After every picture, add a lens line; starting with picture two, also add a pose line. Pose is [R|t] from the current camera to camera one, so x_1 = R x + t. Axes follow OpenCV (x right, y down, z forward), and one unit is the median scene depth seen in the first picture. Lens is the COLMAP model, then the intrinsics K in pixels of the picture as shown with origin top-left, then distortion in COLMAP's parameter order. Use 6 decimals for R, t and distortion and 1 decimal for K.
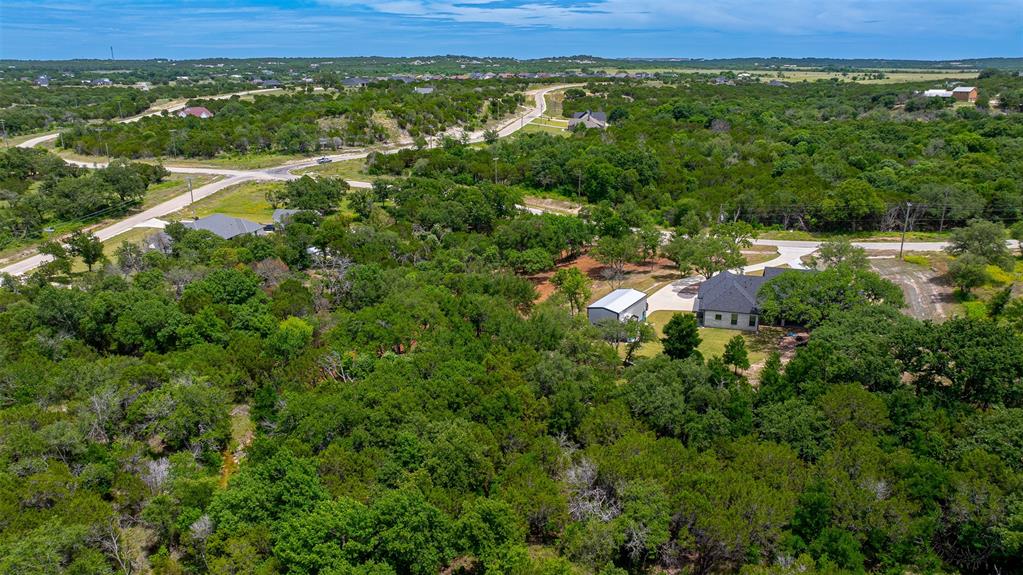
lens RADIAL K [[722.0, 0, 503.5], [0, 722.0, 280.8], [0, 0, 1]] dist [-0.038920, 0.029617]
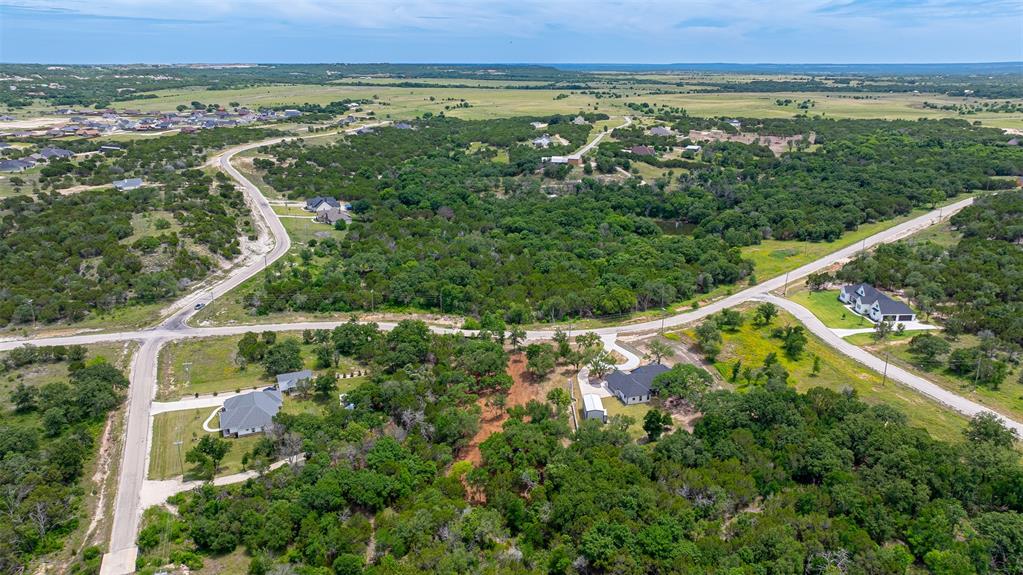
lens RADIAL K [[722.0, 0, 512.6], [0, 722.0, 293.9], [0, 0, 1]] dist [-0.038920, 0.029617]
pose [[0.826079, -0.168400, 0.537805, -0.109751], [0.152920, 0.985487, 0.073692, -0.047341], [-0.542410, 0.021365, 0.839842, -0.057437]]
